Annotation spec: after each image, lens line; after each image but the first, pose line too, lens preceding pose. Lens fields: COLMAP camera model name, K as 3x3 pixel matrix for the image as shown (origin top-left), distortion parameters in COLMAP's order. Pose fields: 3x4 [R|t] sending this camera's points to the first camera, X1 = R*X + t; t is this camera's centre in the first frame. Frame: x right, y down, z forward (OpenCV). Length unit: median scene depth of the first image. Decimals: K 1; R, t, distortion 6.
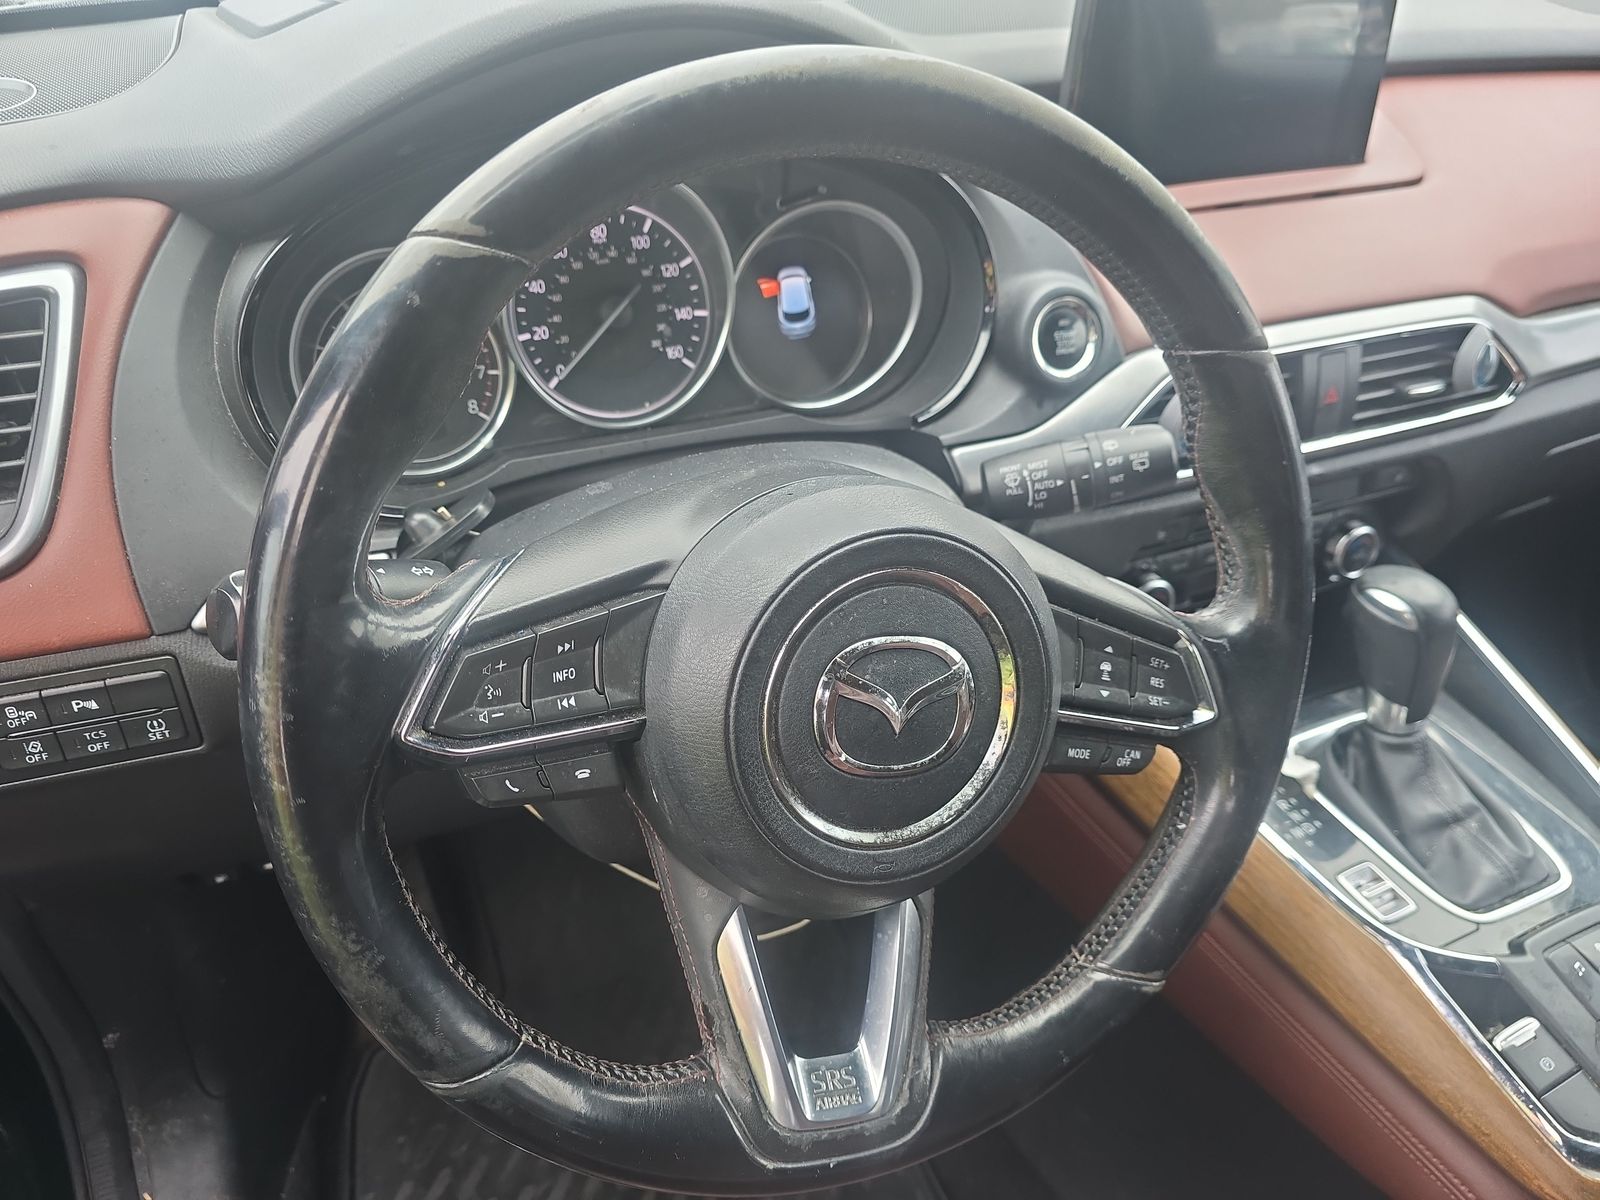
lens RADIAL K [[1079.9, 0, 728.9], [0, 1079.9, 600.0], [0, 0, 1]] dist [-0.001693, -0.002298]
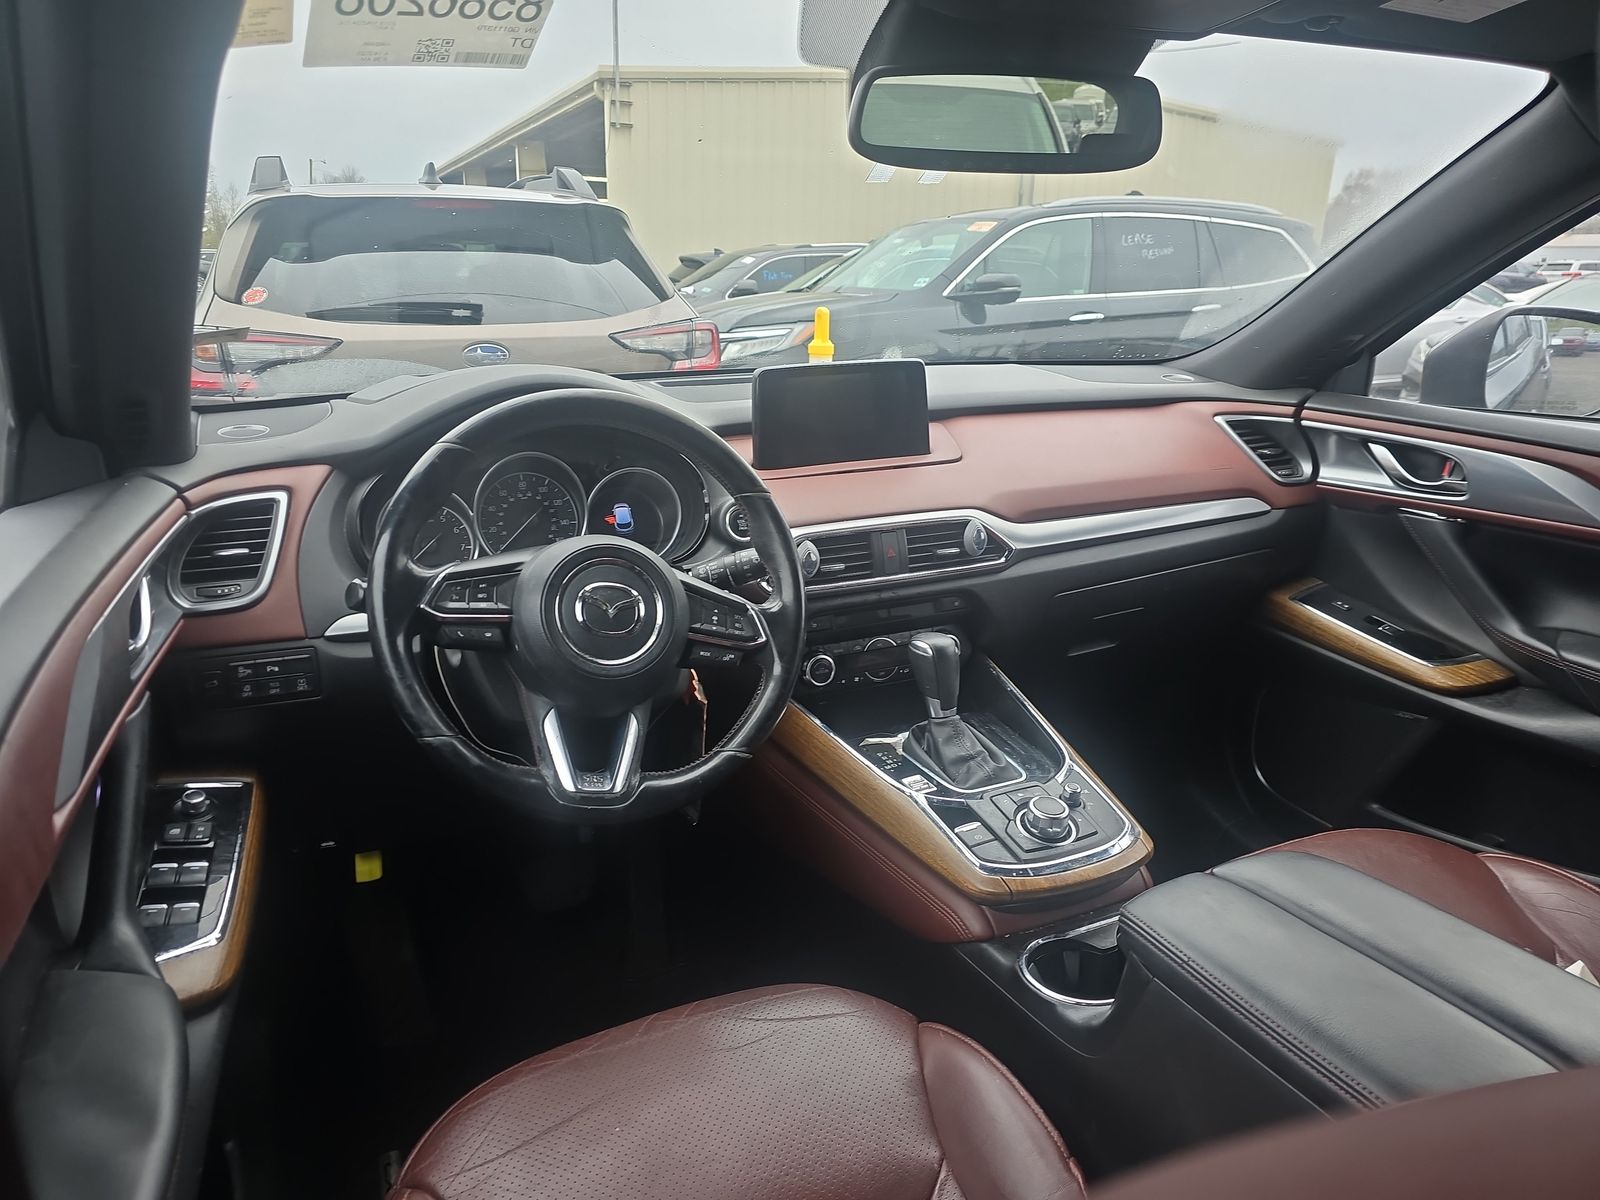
lens RADIAL K [[1079.9, 0, 728.9], [0, 1079.9, 600.0], [0, 0, 1]] dist [-0.001693, -0.002298]
pose [[0.999530, -0.030439, 0.003628, 0.329495], [0.029850, 0.939502, -0.341242, 0.741624], [0.006978, 0.341190, 0.939969, -1.109491]]
